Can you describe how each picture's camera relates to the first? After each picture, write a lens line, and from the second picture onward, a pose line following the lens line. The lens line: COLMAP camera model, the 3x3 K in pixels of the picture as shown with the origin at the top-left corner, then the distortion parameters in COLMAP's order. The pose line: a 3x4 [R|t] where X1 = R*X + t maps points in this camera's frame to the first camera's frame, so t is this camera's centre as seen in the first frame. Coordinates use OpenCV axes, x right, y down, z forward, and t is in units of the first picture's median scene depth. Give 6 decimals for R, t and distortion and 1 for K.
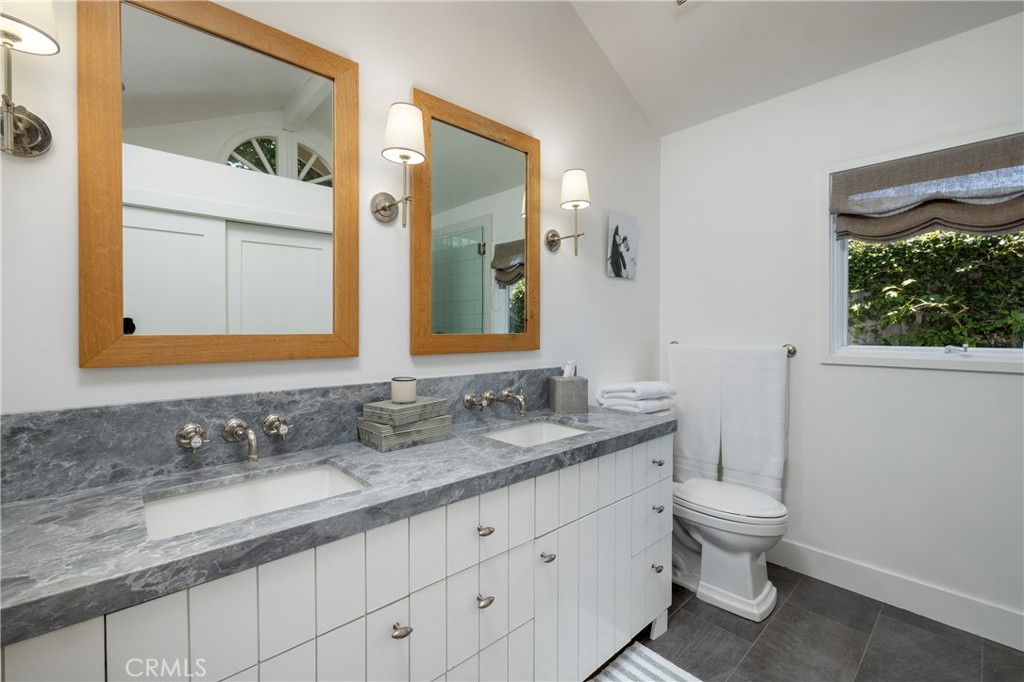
lens RADIAL K [[431.9, 0, 501.8], [0, 431.9, 334.4], [0, 0, 1]] dist [-0.001777, -0.000110]
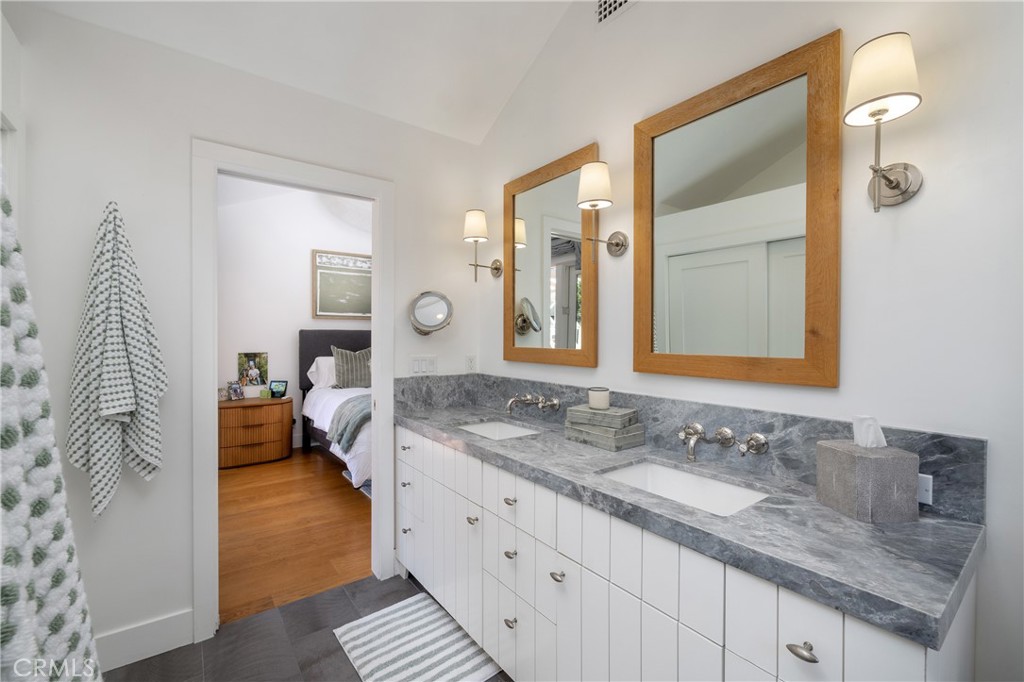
lens RADIAL K [[431.9, 0, 502.6], [0, 431.9, 342.8], [0, 0, 1]] dist [-0.001777, -0.000110]
pose [[-0.082750, 0.016521, -0.996433, 1.046378], [-0.013427, 0.999753, 0.017691, -0.044878], [0.996480, 0.014843, -0.082507, 0.884290]]
